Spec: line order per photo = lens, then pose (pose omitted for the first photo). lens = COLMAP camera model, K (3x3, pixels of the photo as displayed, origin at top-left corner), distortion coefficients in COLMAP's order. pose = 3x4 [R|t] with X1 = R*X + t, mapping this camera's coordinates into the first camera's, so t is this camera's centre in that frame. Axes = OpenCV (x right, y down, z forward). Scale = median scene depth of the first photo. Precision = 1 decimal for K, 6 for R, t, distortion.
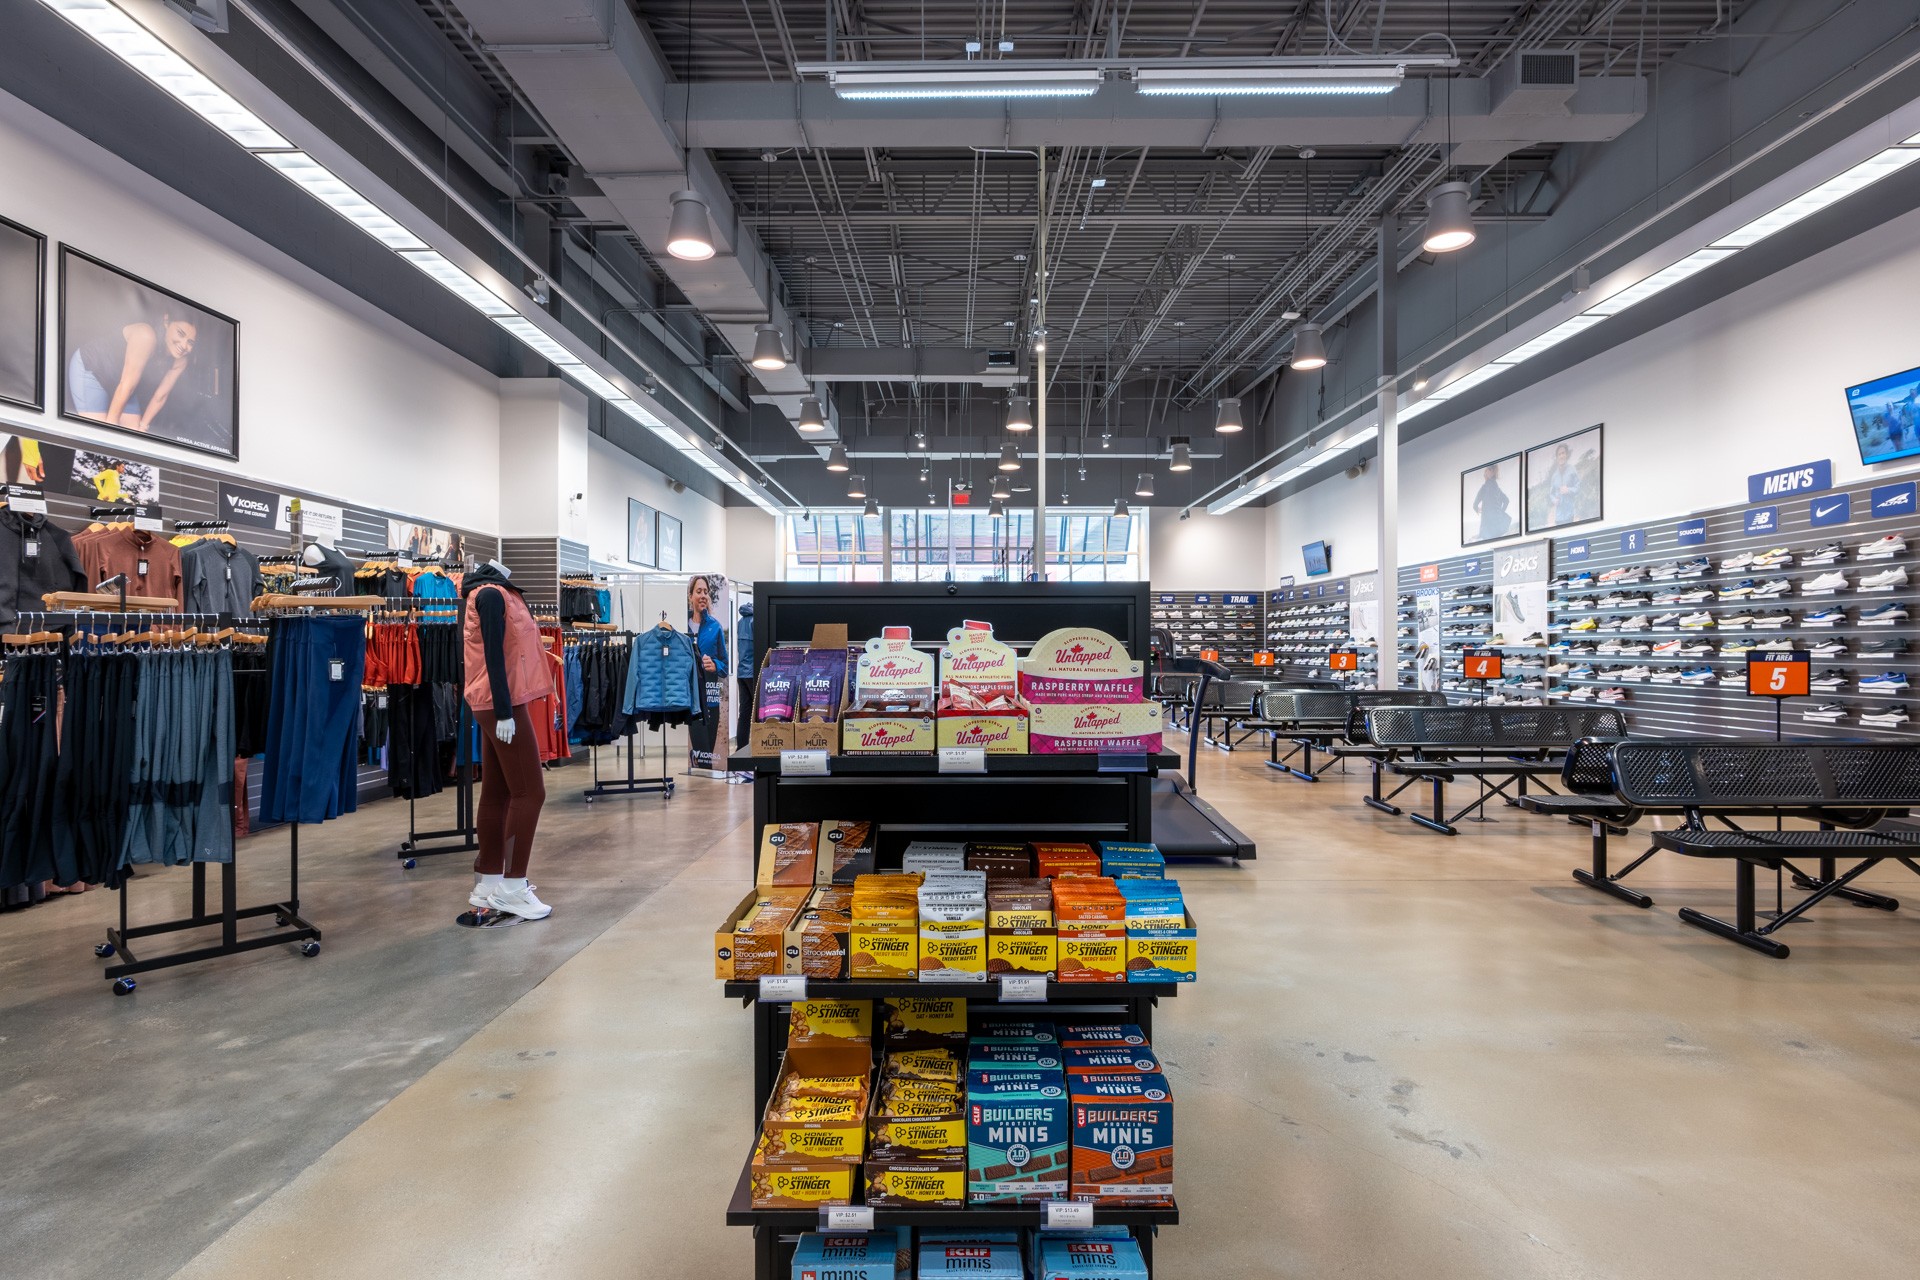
lens RADIAL K [[935.6, 0, 967.5], [0, 935.6, 637.0], [0, 0, 1]] dist [-0.001835, 0.000686]
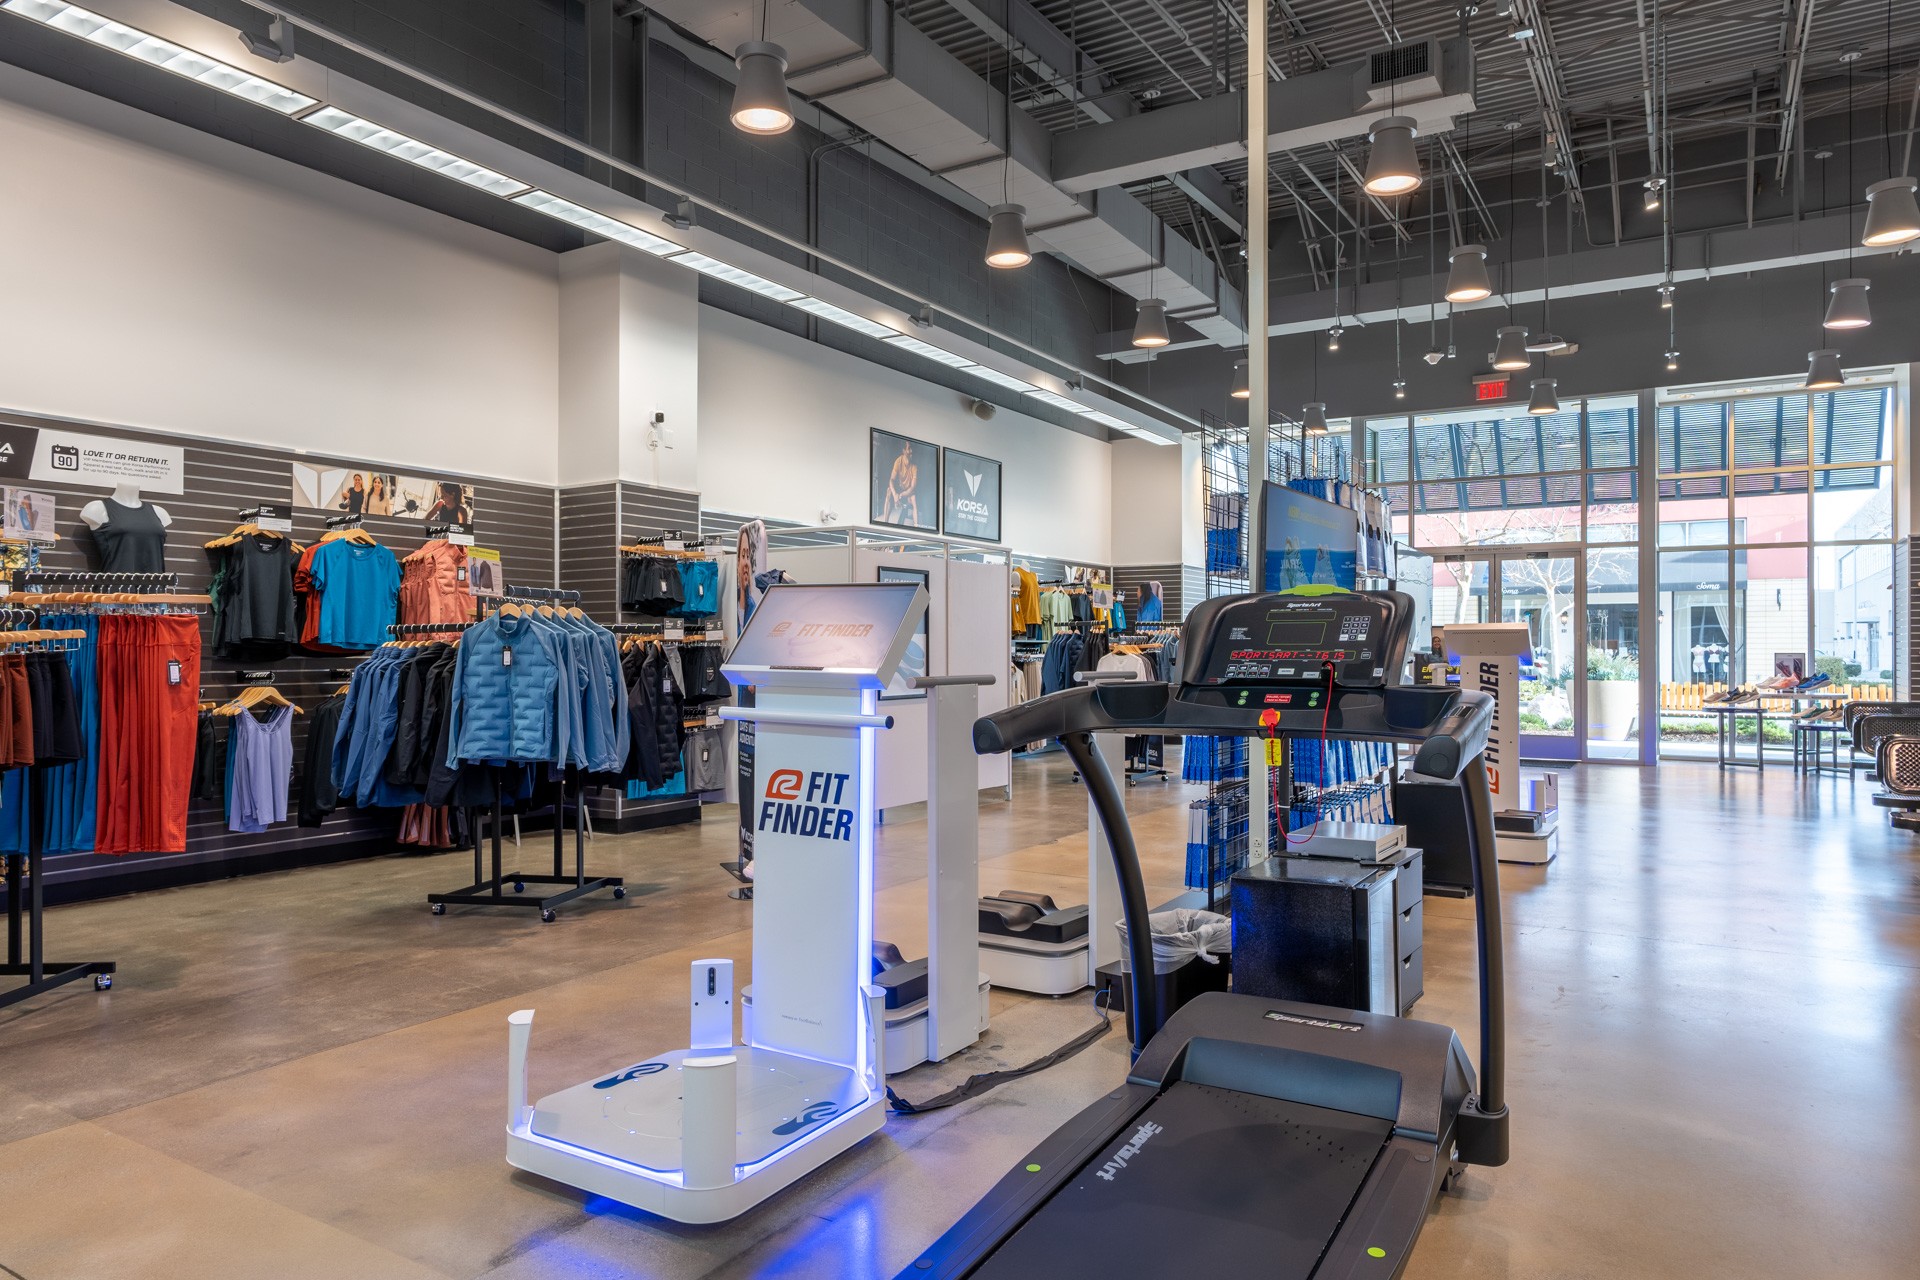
lens RADIAL K [[1214.9, 0, 961.5], [0, 1214.9, 641.0], [0, 0, 1]] dist [0.000258, 0.000832]
pose [[0.851000, -0.002961, -0.525157, 0.333235], [0.005333, 0.999981, 0.003003, 0.005629], [0.525139, -0.005356, 0.851000, 0.629334]]
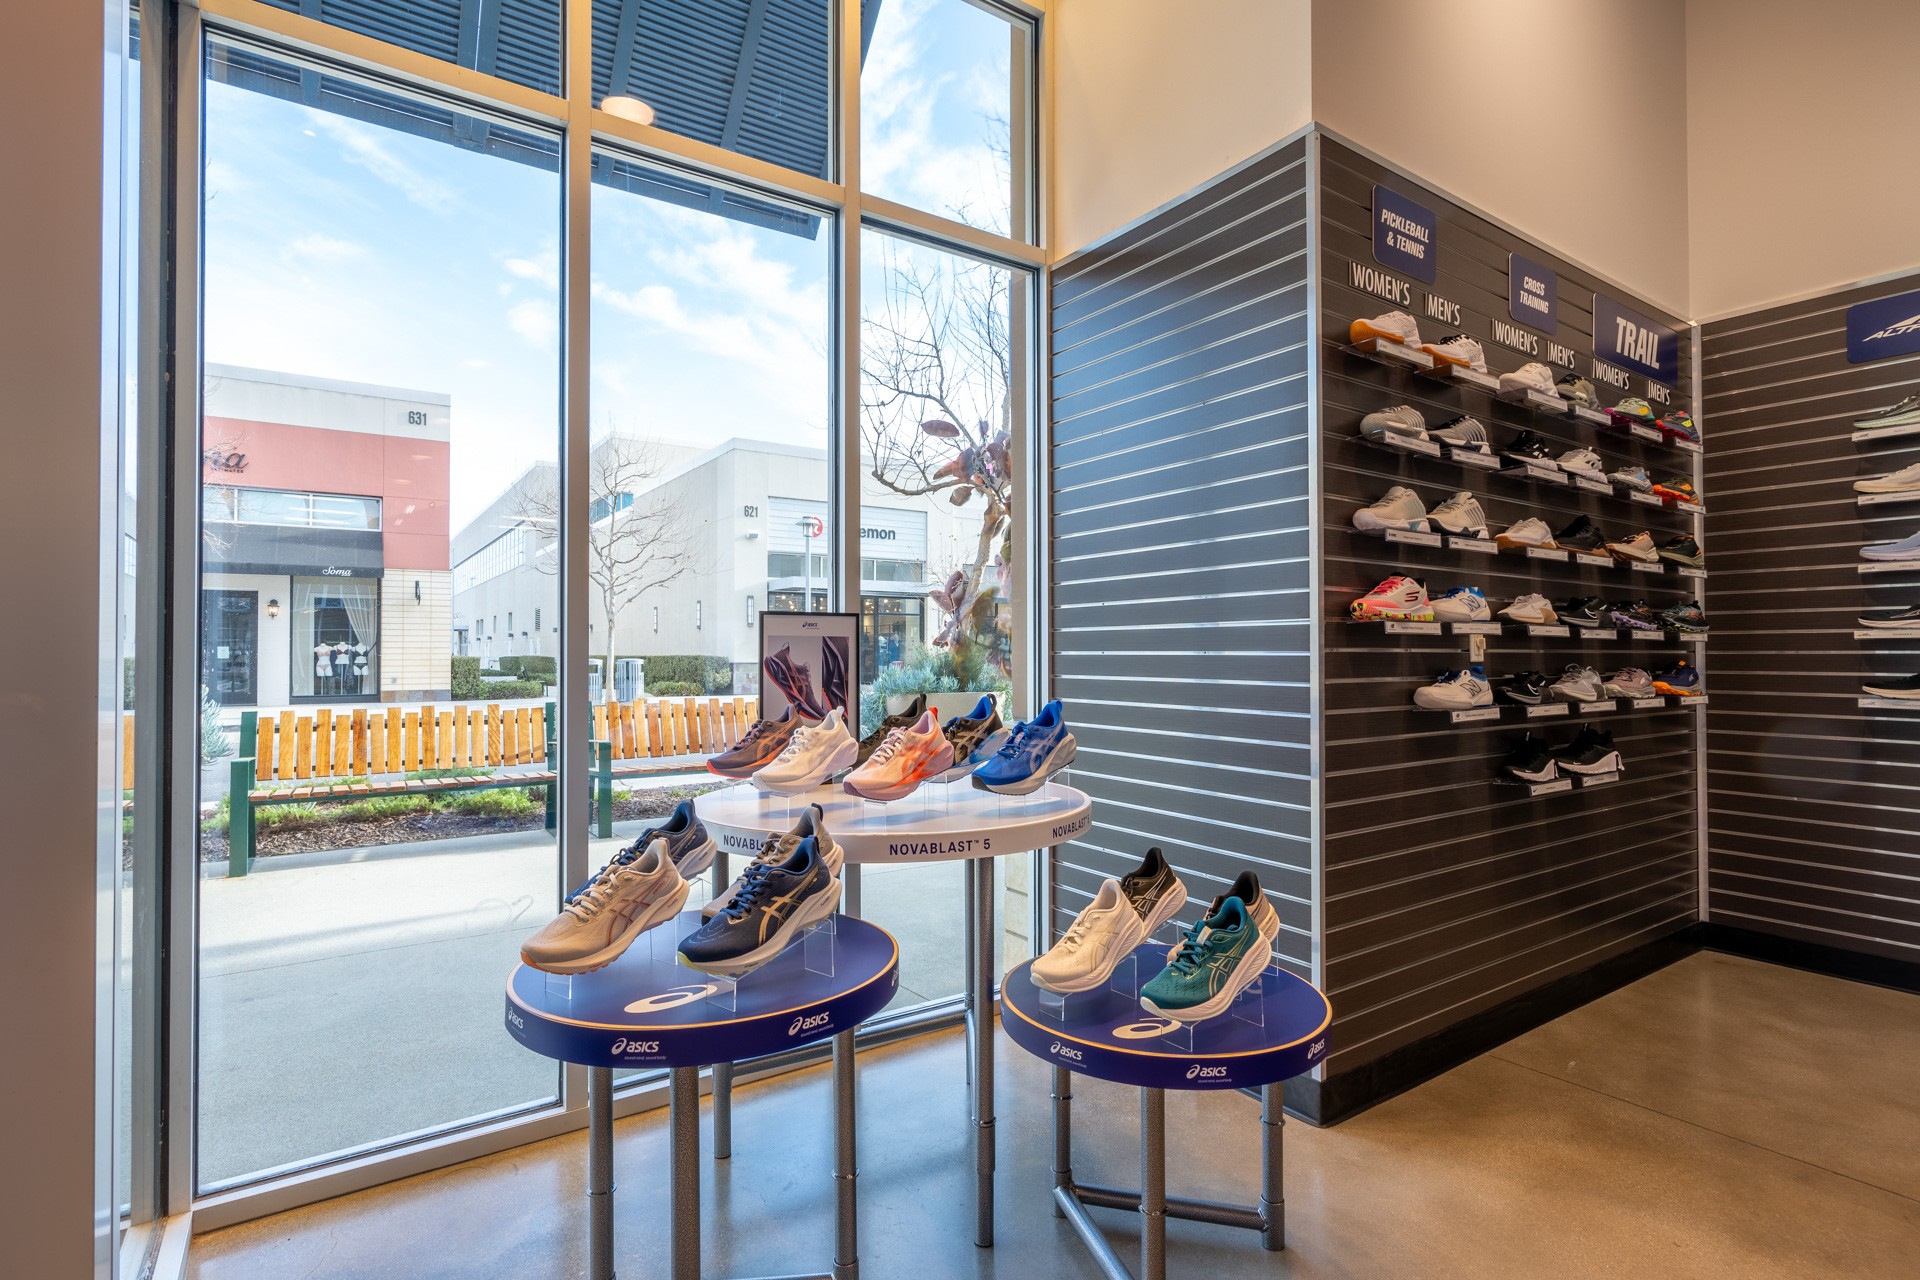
lens RADIAL K [[935.6, 0, 964.2], [0, 935.6, 641.4], [0, 0, 1]] dist [-0.001835, 0.000686]
pose [[0.826881, 0.006349, 0.562341, 0.318271], [-0.006137, 0.999979, -0.002266, 0.021111], [-0.562343, -0.001577, 0.826902, 1.513440]]
